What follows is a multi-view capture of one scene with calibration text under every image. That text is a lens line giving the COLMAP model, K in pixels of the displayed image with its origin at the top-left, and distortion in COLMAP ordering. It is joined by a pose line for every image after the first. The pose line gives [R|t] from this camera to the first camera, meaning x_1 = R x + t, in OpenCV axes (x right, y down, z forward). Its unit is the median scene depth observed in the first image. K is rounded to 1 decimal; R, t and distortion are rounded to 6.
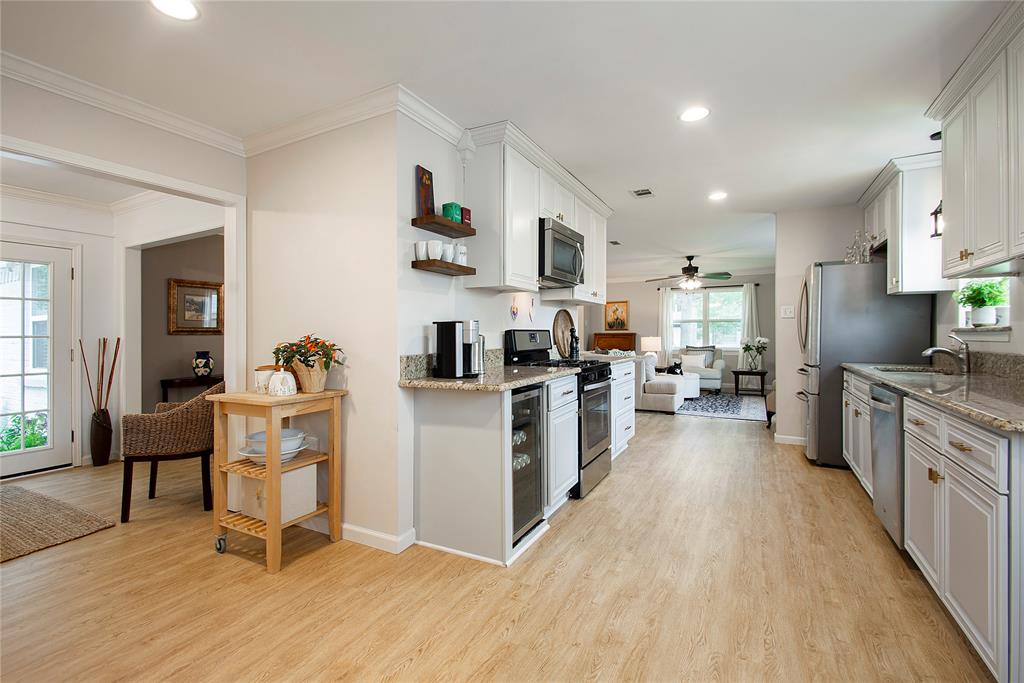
lens RADIAL K [[452.7, 0, 512.4], [0, 452.7, 338.1], [0, 0, 1]] dist [-0.002629, -0.001025]
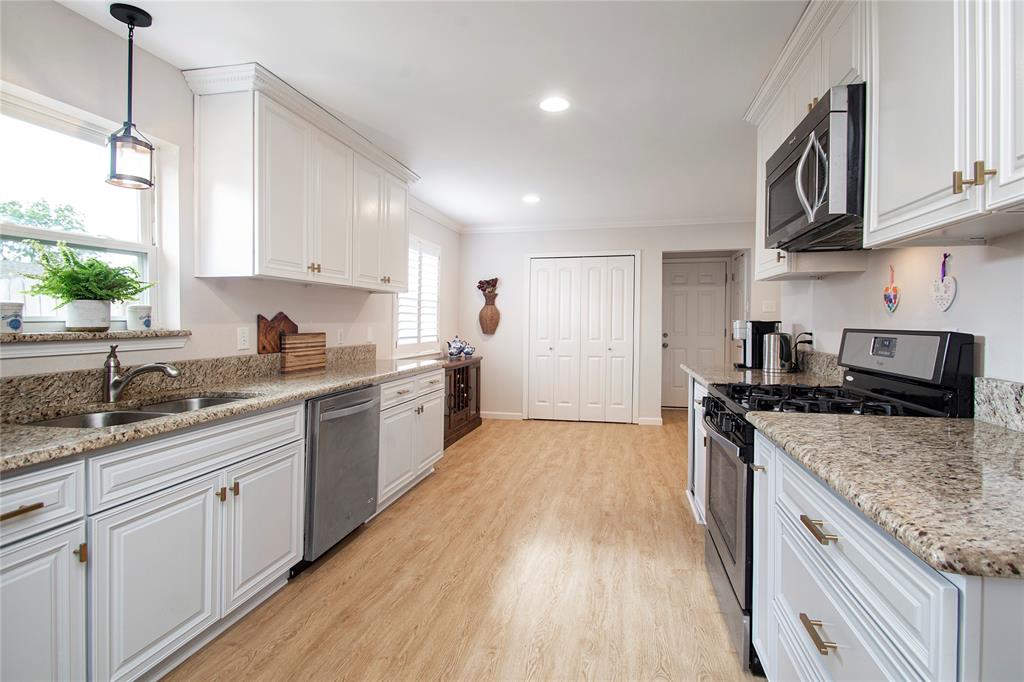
lens RADIAL K [[452.7, 0, 529.7], [0, 452.7, 318.9], [0, 0, 1]] dist [-0.002629, -0.001025]
pose [[-0.957237, -0.001268, -0.289303, 0.831672], [-0.002927, 0.999982, 0.005303, -0.006205], [0.289291, 0.005923, -0.957223, 2.189185]]
